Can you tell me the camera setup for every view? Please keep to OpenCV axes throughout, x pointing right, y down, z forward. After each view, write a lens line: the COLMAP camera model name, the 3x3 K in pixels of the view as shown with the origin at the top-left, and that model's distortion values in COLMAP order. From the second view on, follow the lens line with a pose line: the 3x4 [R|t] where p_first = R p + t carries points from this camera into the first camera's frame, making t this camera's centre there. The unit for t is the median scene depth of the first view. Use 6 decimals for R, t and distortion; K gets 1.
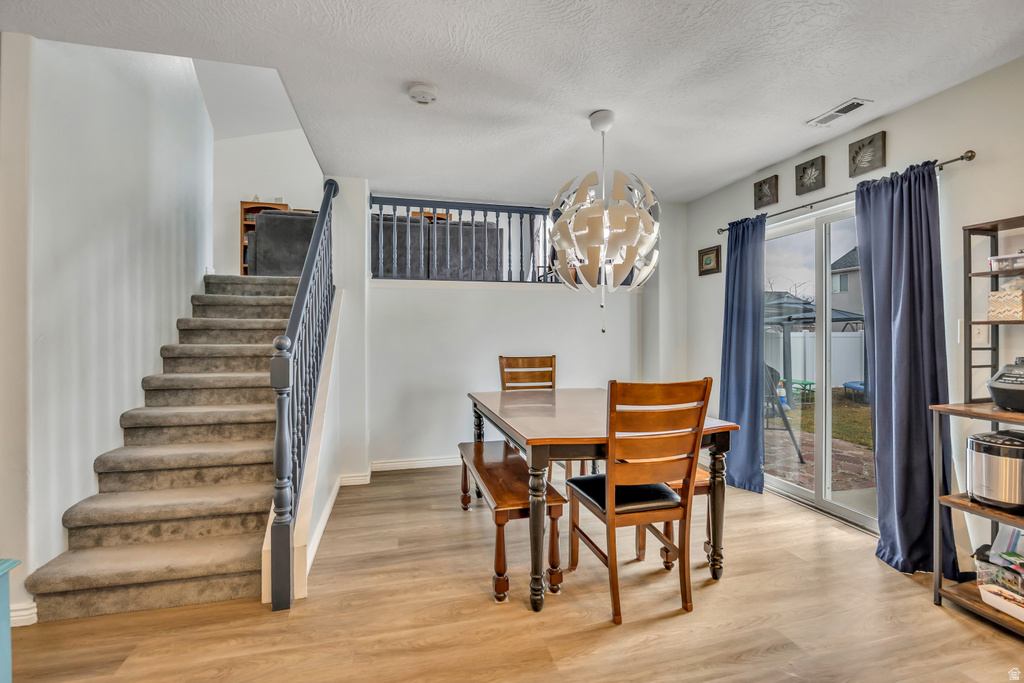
lens RADIAL K [[461.1, 0, 512.4], [0, 461.1, 328.8], [0, 0, 1]] dist [-0.017948, 0.000002]
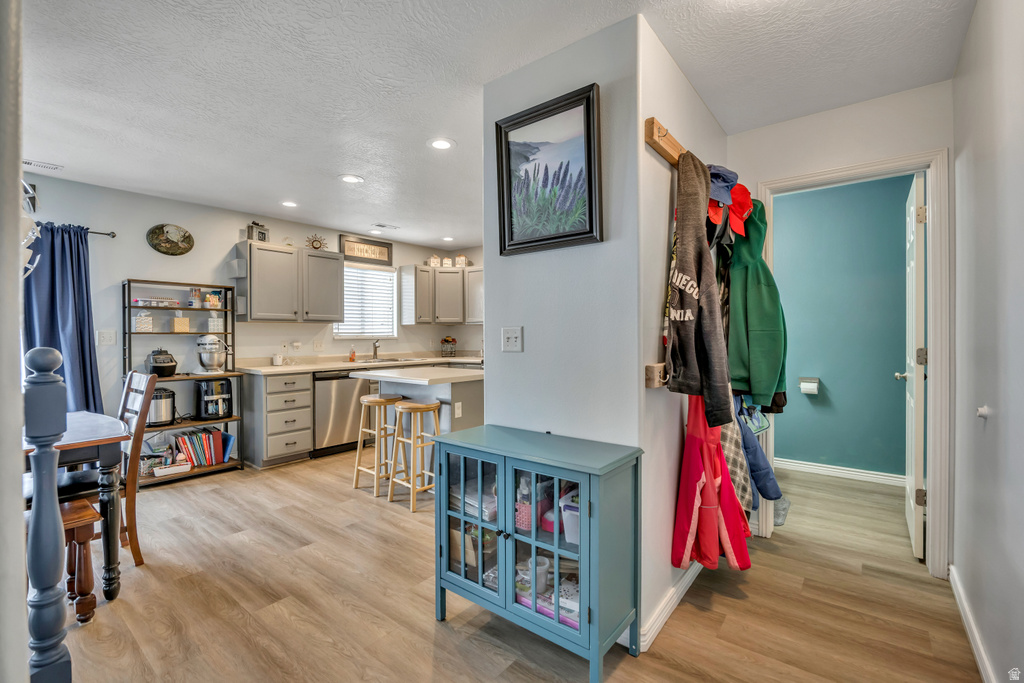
lens RADIAL K [[445.1, 0, 512.0], [0, 445.1, 341.5], [0, 0, 1]] dist [0.001885, 0.000113]
pose [[-0.602079, -0.006414, 0.798411, -1.010513], [-0.000447, 0.999970, 0.007696, 0.003618], [-0.798437, 0.004277, -0.602064, 0.661956]]
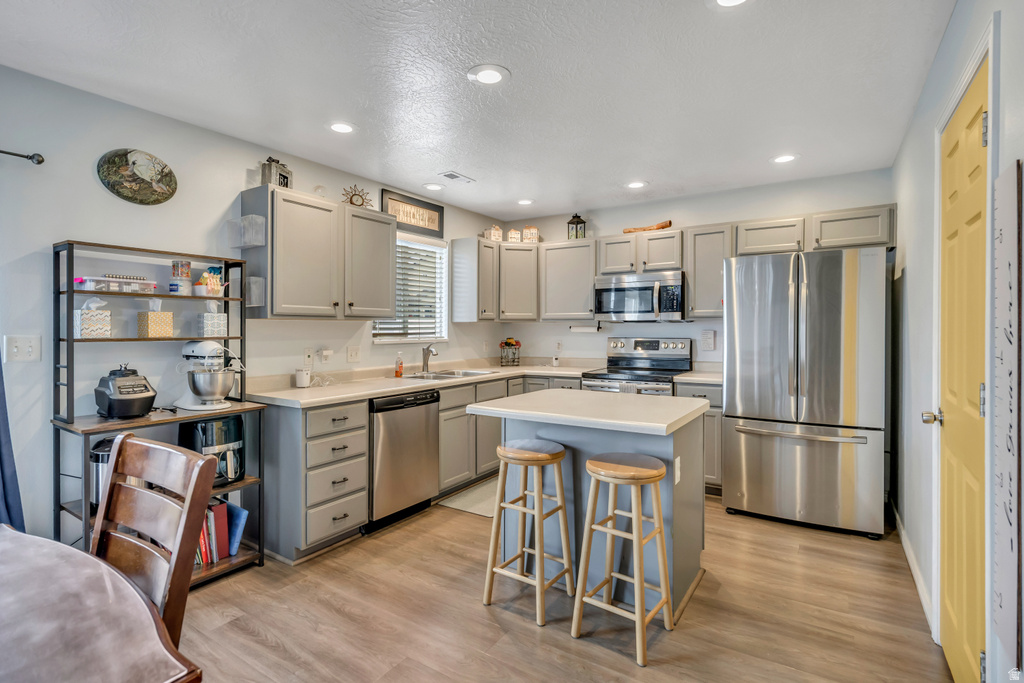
lens RADIAL K [[490.5, 0, 514.0], [0, 490.5, 333.5], [0, 0, 1]] dist [-0.000929, -0.000392]
pose [[-0.679840, 0.000870, 0.733360, -0.311522], [0.000274, 1.000000, -0.000933, -0.020996], [-0.733361, -0.000433, -0.679840, 0.788668]]
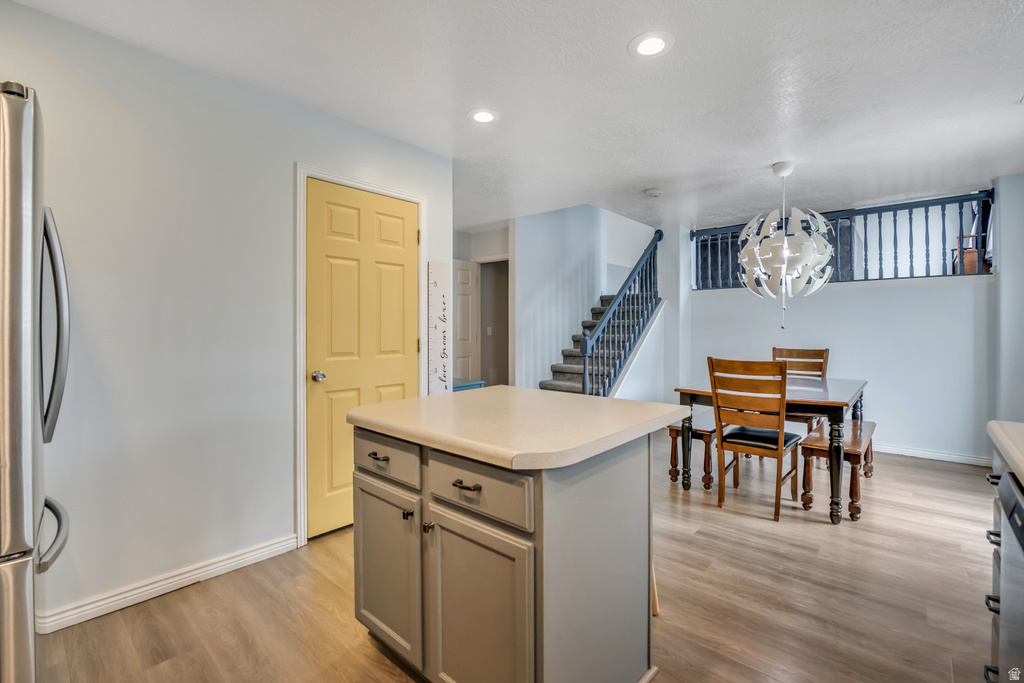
lens RADIAL K [[455.5, 0, 514.1], [0, 455.5, 335.8], [0, 0, 1]] dist [0.000542, 0.000054]
pose [[0.557186, 0.015930, -0.830235, 0.852429], [0.004876, 0.999736, 0.022455, -0.005062], [0.830373, -0.016560, 0.556962, -0.373767]]
